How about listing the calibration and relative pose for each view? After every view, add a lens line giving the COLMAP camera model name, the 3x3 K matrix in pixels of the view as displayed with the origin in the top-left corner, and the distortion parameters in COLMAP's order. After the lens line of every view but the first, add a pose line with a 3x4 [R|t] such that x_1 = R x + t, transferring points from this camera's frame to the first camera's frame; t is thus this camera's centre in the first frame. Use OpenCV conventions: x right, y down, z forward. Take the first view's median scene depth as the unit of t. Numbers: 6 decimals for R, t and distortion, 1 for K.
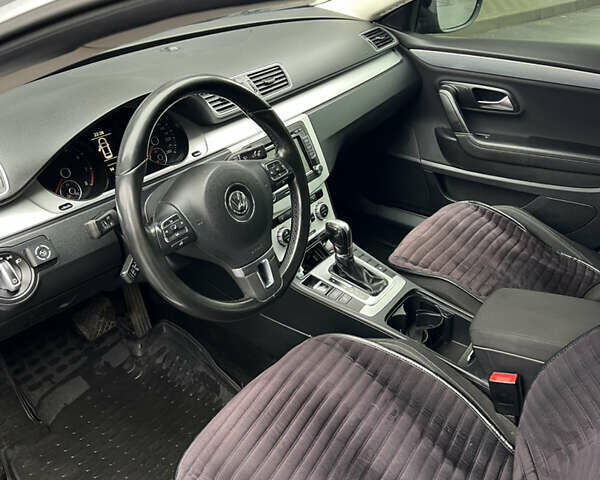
lens RADIAL K [[592.8, 0, 300.0], [0, 592.8, 240.0], [0, 0, 1]] dist [0.017592, -0.212041]
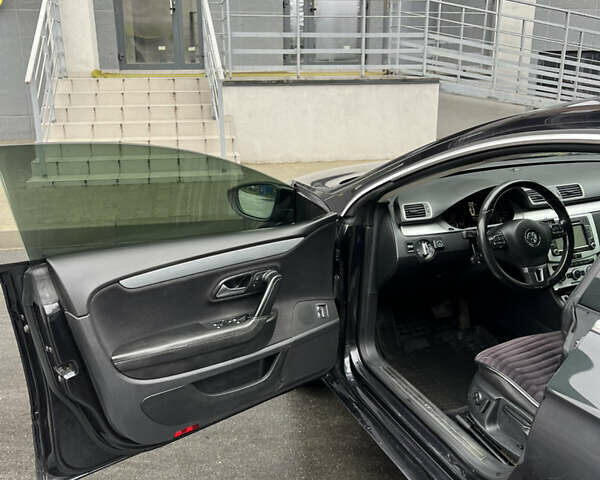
lens RADIAL K [[588.6, 0, 300.0], [0, 588.6, 240.0], [0, 0, 1]] dist [0.102923, -0.222680]
pose [[0.843015, 0.146315, -0.517608, 0.246062], [-0.250149, 0.958543, -0.136456, 0.365159], [0.476184, 0.244513, 0.844667, -0.986258]]
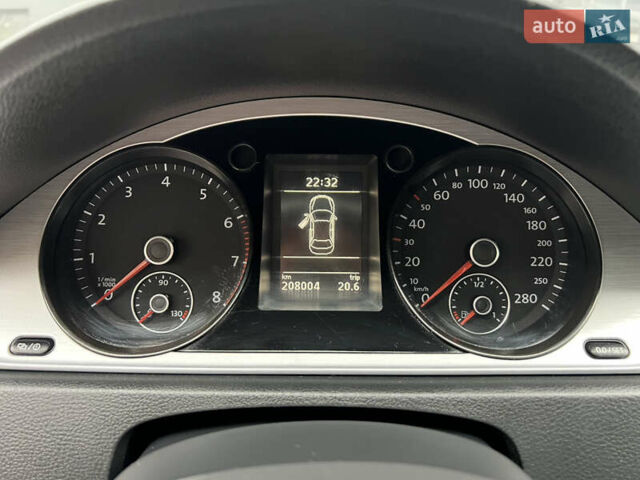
lens RADIAL K [[486.0, 0, 320.0], [0, 486.0, 240.0], [0, 0, 1]] dist [-0.000384, -0.003709]
pose [[0.594436, 0.301520, -0.745474, -0.105559], [-0.393836, 0.917410, 0.057020, -0.153984], [0.701099, 0.259700, 0.664091, 0.766009]]
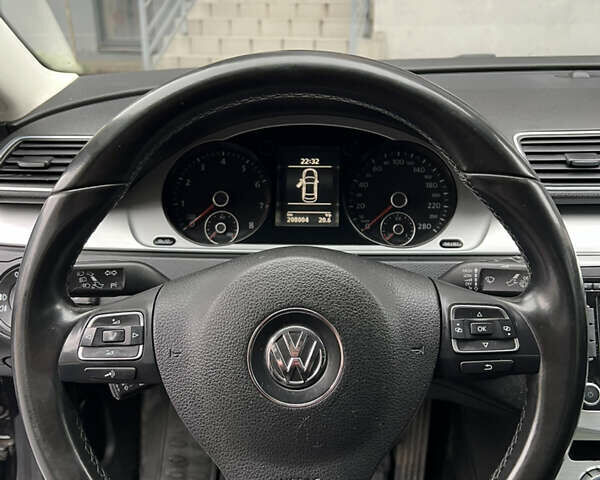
lens RADIAL K [[588.6, 0, 300.0], [0, 588.6, 240.0], [0, 0, 1]] dist [0.102923, -0.222680]
pose [[0.551371, 0.300441, -0.778284, 0.158240], [-0.393103, 0.916409, 0.075270, -0.137208], [0.735840, 0.264444, 0.623385, 0.585857]]
